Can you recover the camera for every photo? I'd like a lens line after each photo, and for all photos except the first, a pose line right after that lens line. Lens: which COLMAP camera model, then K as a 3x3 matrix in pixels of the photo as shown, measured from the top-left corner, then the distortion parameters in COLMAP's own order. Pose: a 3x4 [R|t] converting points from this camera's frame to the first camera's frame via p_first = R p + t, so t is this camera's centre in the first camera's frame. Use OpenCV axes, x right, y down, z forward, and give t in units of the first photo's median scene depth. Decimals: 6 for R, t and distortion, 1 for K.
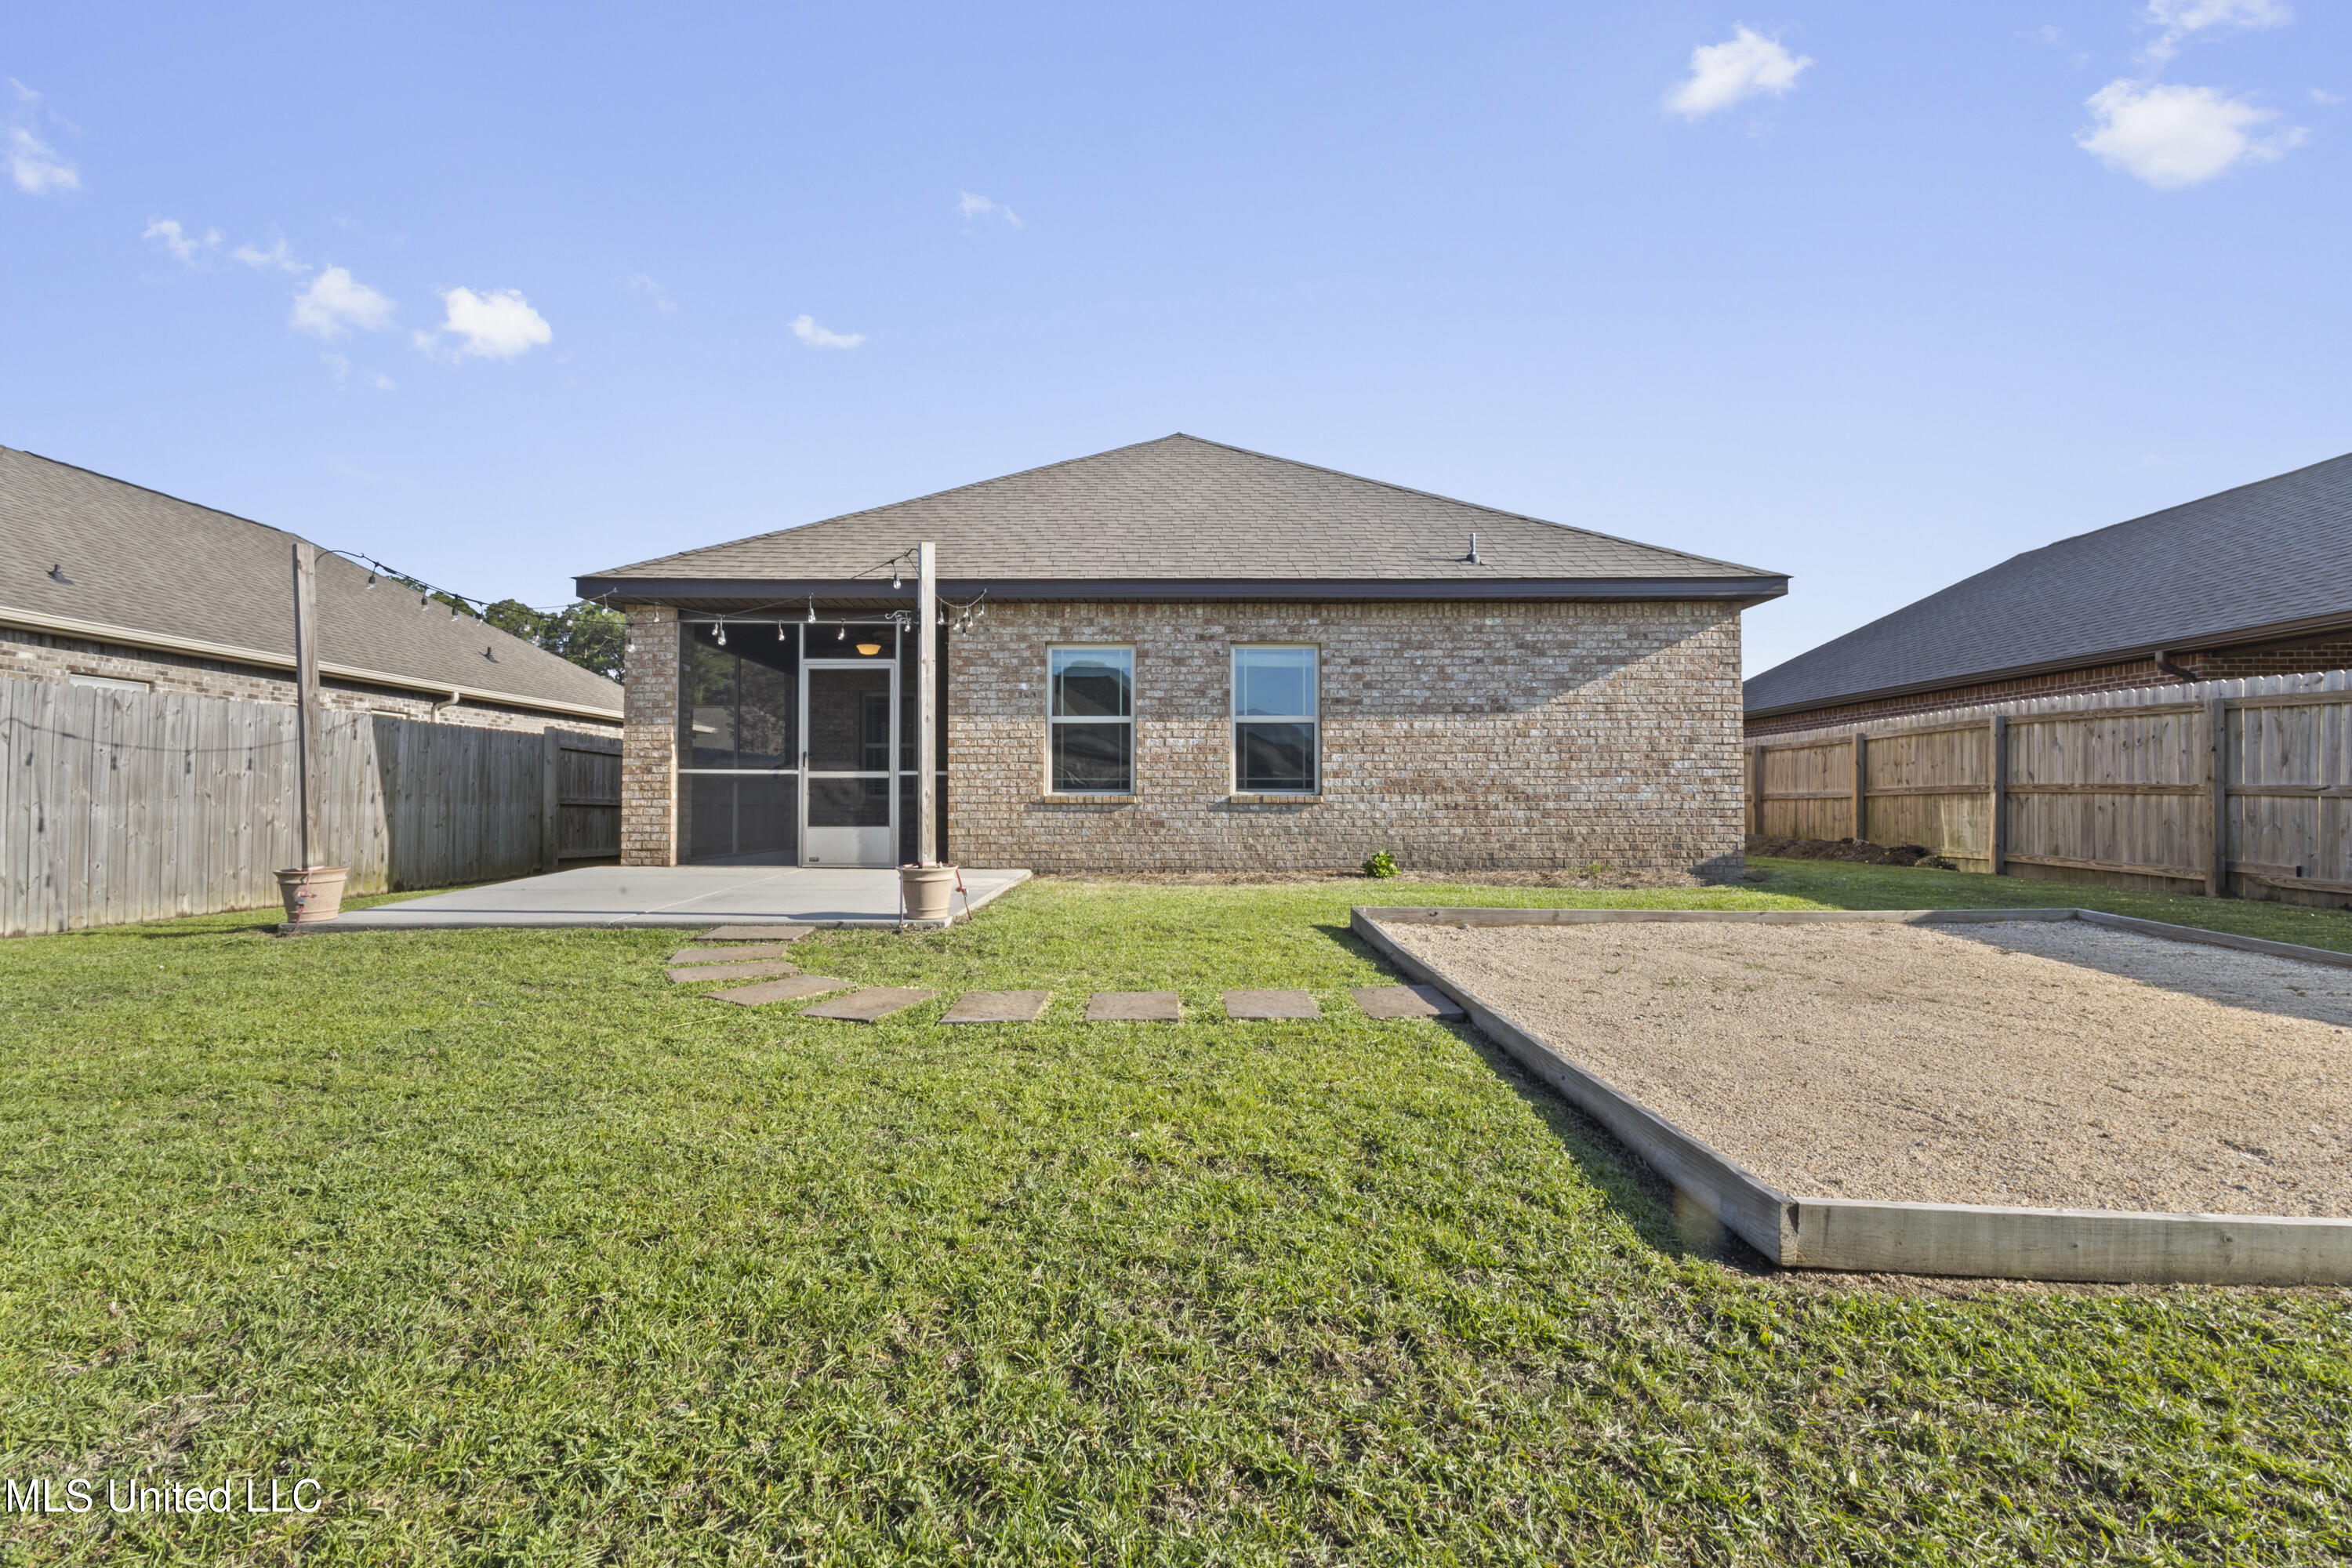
lens RADIAL K [[1118.4, 0, 1171.4], [0, 1118.4, 768.9], [0, 0, 1]] dist [-0.000371, 0.000964]
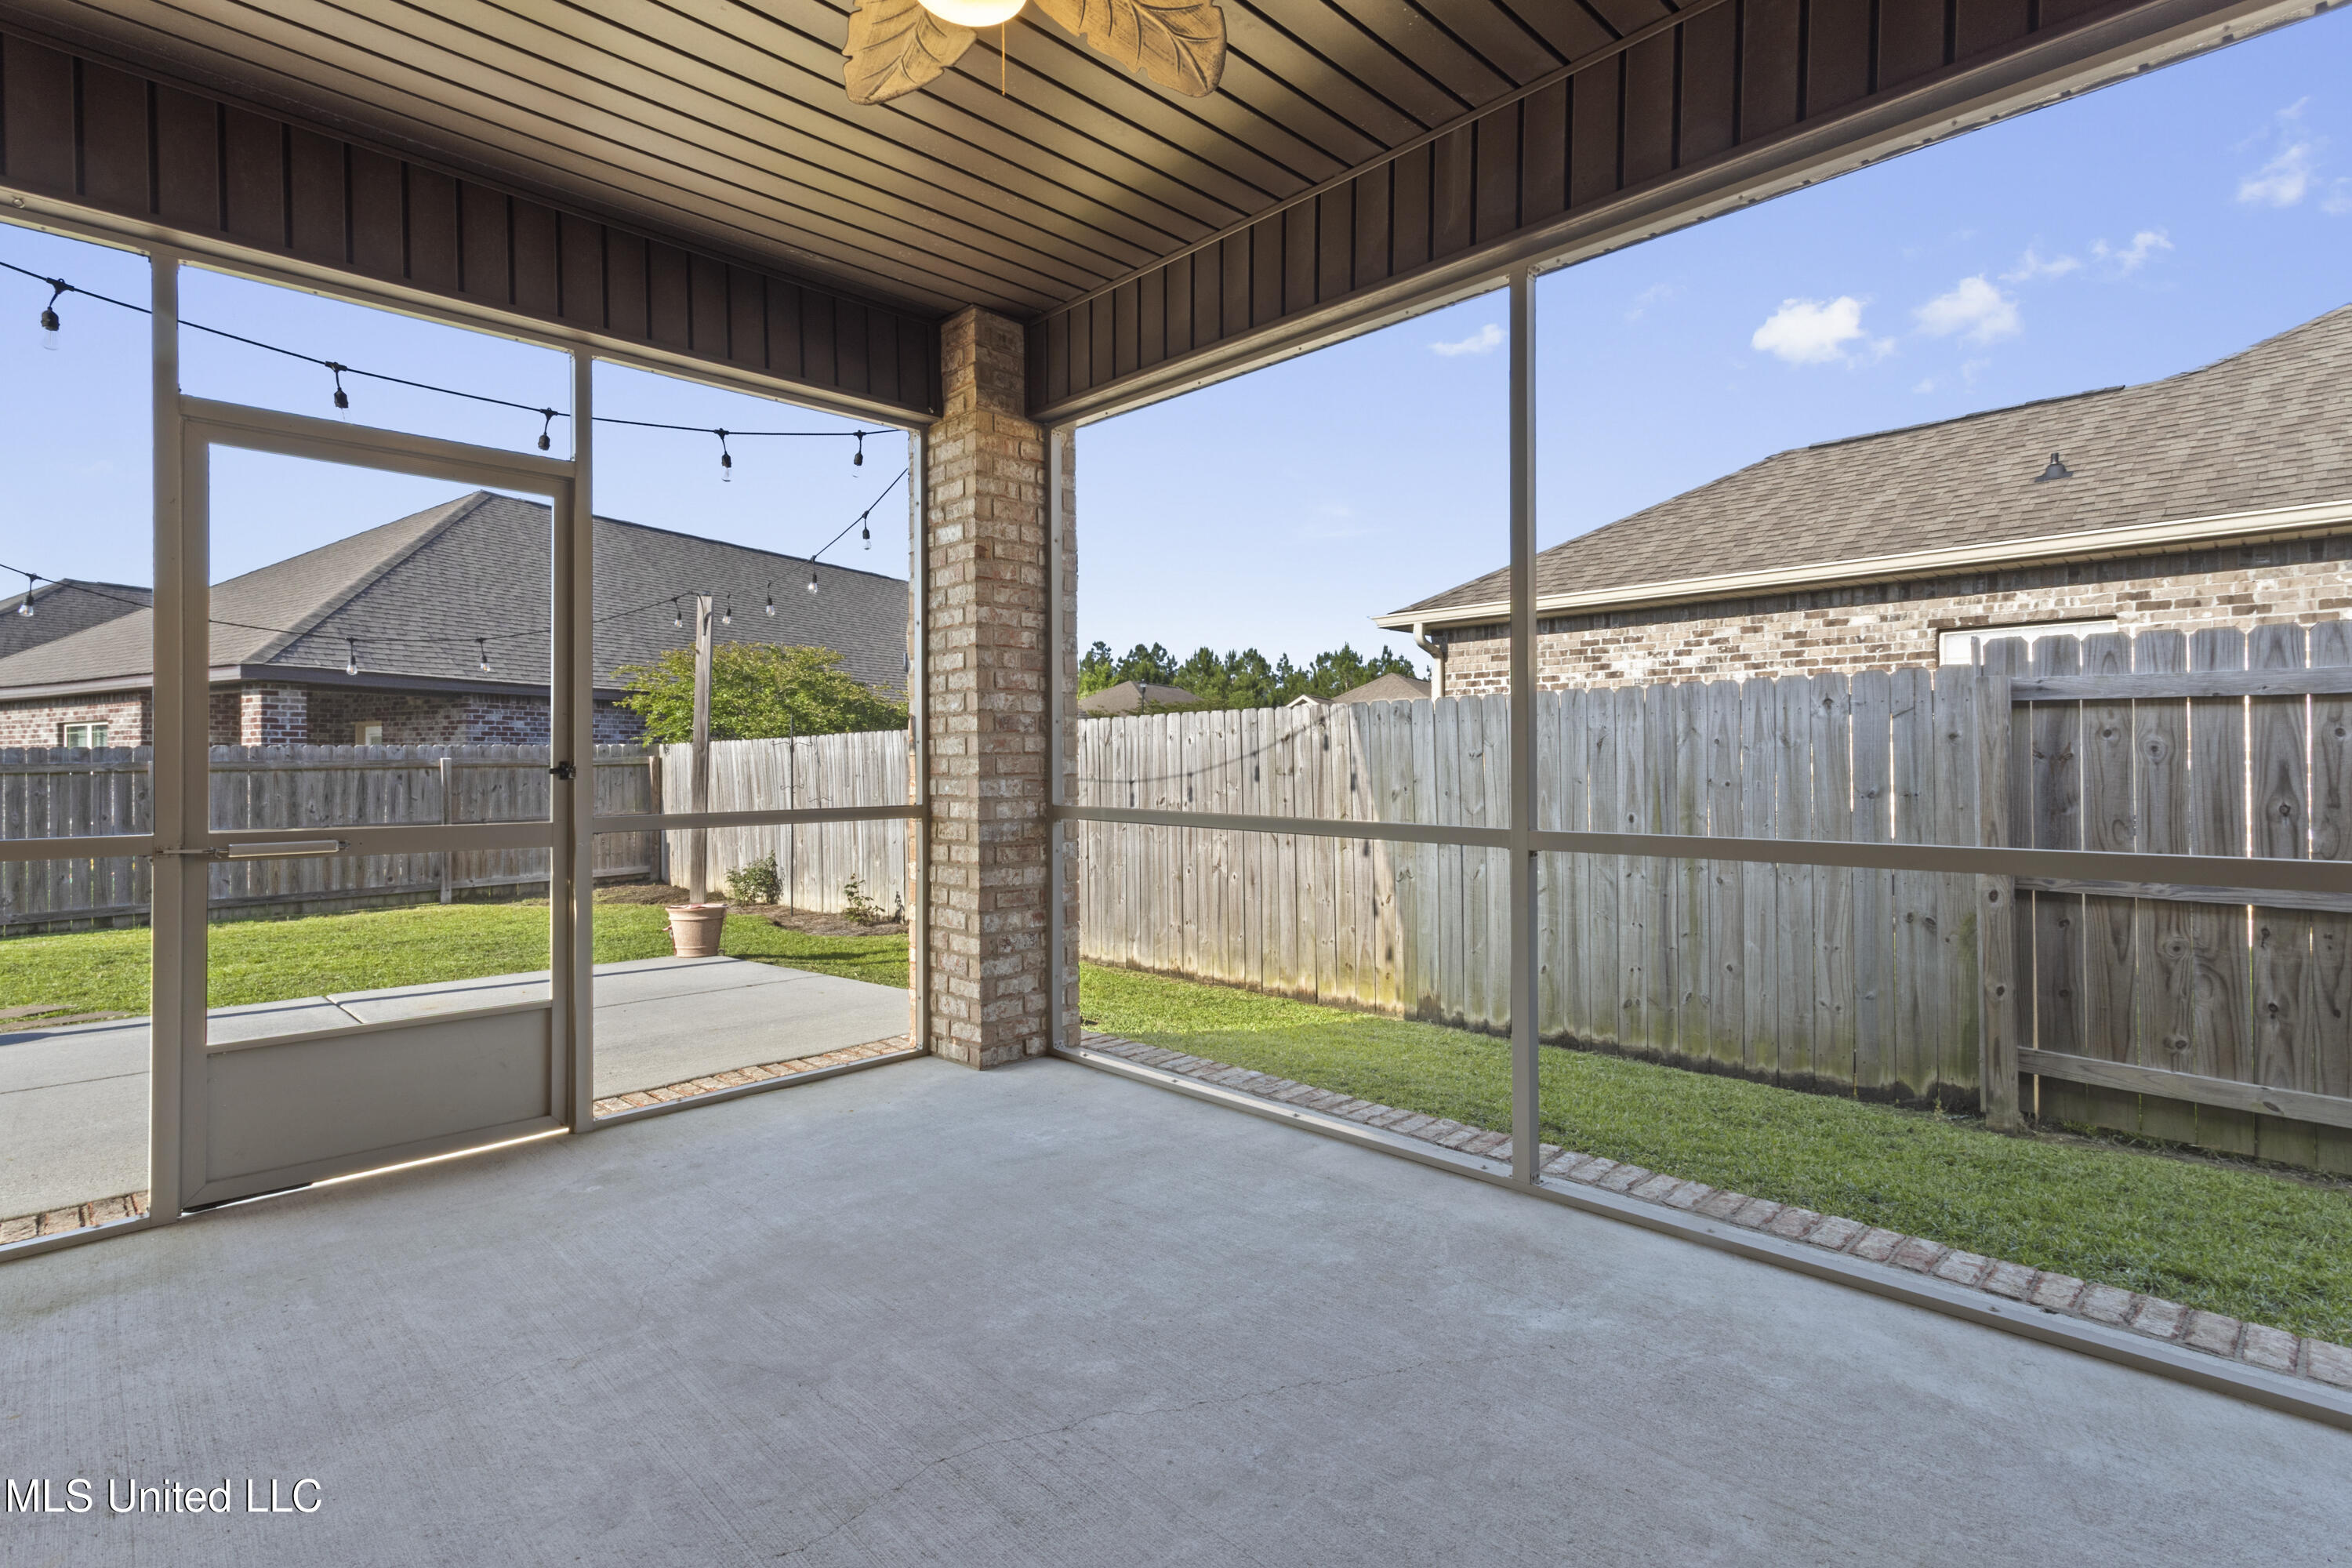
lens RADIAL K [[1118.4, 0, 1180.8], [0, 1118.4, 786.5], [0, 0, 1]] dist [-0.000371, 0.000964]
pose [[-0.710023, 0.015442, -0.704009, -0.221353], [0.027704, 0.999598, -0.006015, -0.002712], [0.703633, -0.023775, -0.710166, 1.288741]]
